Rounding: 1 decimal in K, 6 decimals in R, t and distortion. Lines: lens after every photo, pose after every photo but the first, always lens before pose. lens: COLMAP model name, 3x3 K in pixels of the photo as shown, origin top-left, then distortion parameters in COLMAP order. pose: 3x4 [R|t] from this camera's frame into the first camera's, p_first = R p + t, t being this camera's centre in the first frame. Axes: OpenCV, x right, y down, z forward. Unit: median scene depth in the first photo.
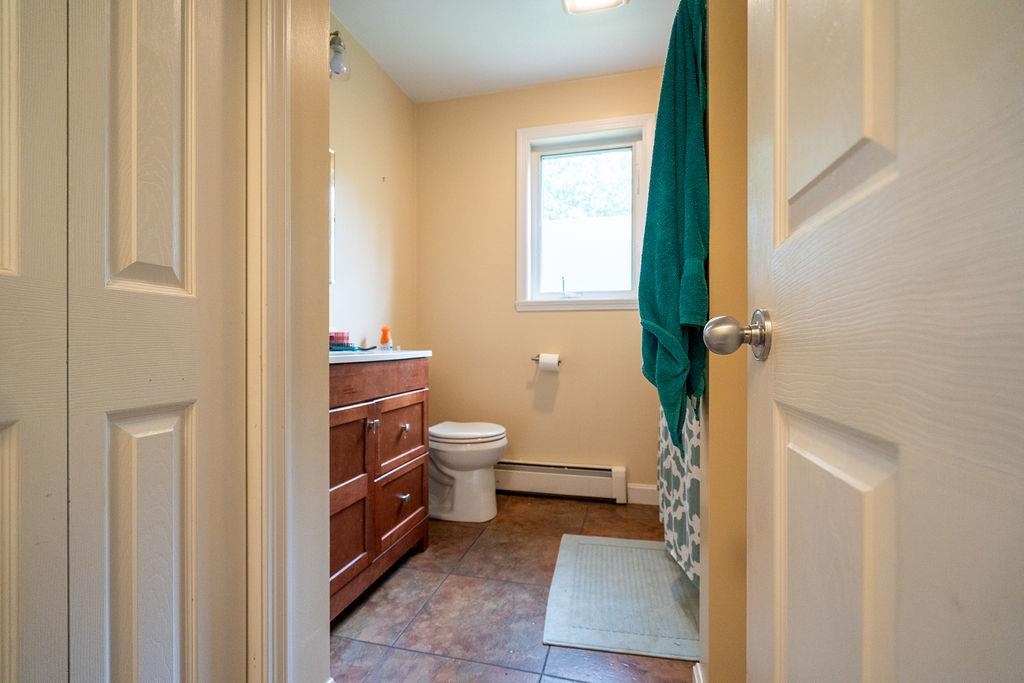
lens RADIAL K [[471.3, 0, 512.0], [0, 471.3, 341.5], [0, 0, 1]] dist [-0.000631, -0.000165]
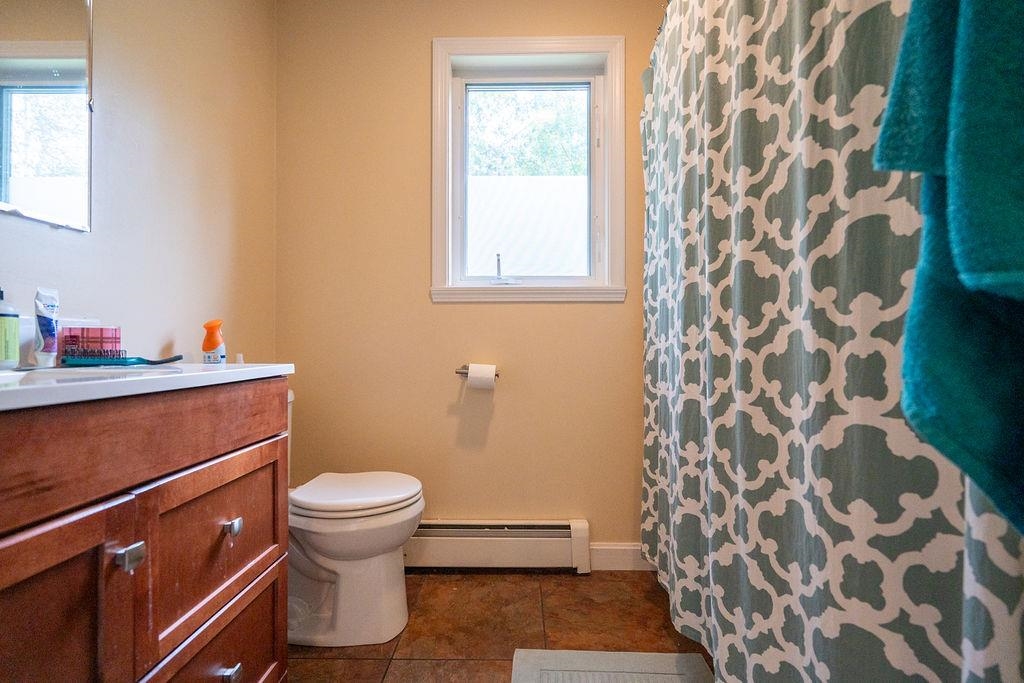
lens RADIAL K [[501.8, 0, 512.0], [0, 501.8, 341.5], [0, 0, 1]] dist [-0.000040, 0.000000]
pose [[0.976997, 0.000328, 0.213255, -0.041396], [0.001448, 0.999966, -0.008174, -0.000616], [-0.213250, 0.008295, 0.976962, 0.323283]]
